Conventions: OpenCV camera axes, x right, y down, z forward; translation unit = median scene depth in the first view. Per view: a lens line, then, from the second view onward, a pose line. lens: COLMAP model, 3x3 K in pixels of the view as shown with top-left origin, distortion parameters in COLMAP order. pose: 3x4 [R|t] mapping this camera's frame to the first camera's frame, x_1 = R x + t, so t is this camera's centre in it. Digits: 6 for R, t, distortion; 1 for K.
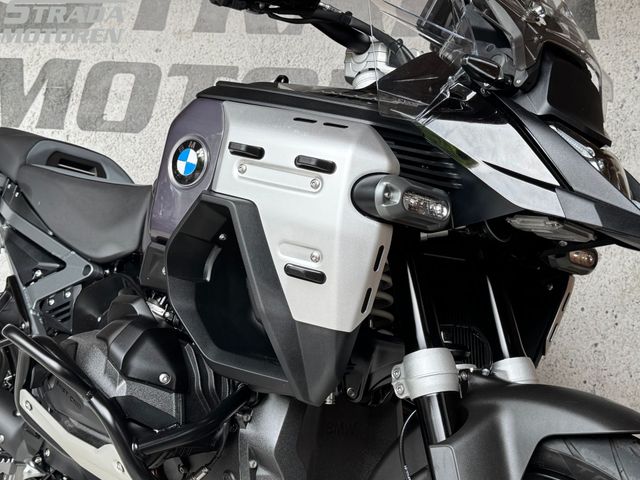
lens RADIAL K [[834.4, 0, 320.0], [0, 834.4, 240.0], [0, 0, 1]] dist [0.211876, -0.536400]
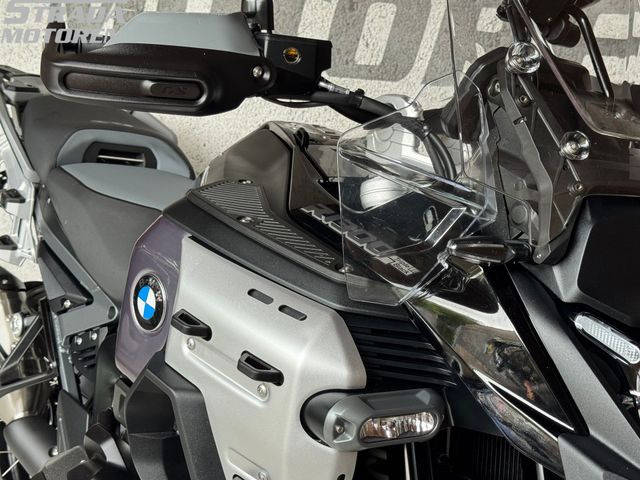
lens RADIAL K [[985.1, 0, 320.0], [0, 985.1, 240.0], [0, 0, 1]] dist [0.140863, -0.078151]
pose [[0.975722, 0.038275, -0.215642, 0.207628], [0.008090, 0.977639, 0.210133, -0.341807], [0.218863, -0.206776, 0.953595, 0.113788]]
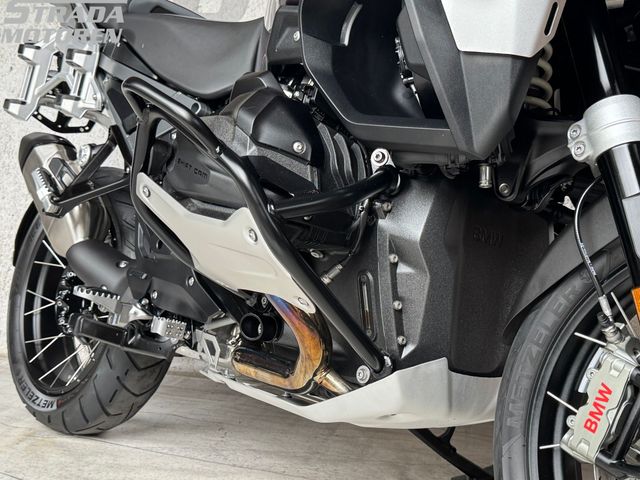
lens RADIAL K [[834.4, 0, 320.0], [0, 834.4, 240.0], [0, 0, 1]] dist [0.211876, -0.536400]
pose [[0.996890, 0.010030, -0.078164, -0.087505], [-0.010674, 0.999912, -0.007821, 0.252055], [0.078079, 0.008631, 0.996910, 0.121231]]
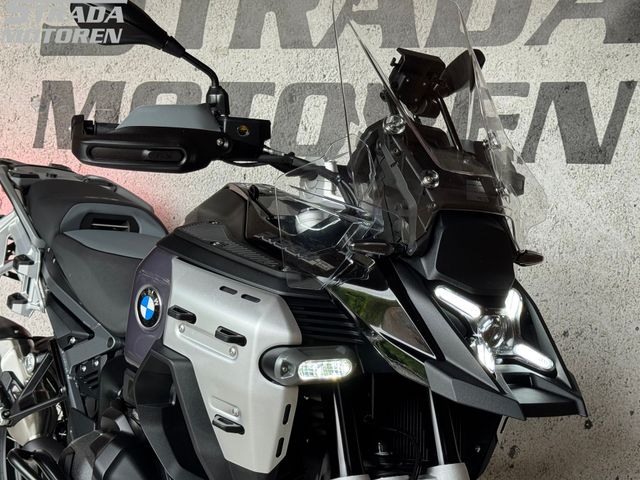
lens RADIAL K [[985.1, 0, 320.0], [0, 985.1, 240.0], [0, 0, 1]] dist [0.140863, -0.078151]
pose [[0.983717, -0.028865, -0.177389, 0.310752], [0.050692, 0.991506, 0.119774, -0.324613], [0.172425, -0.126816, 0.976825, -0.278753]]
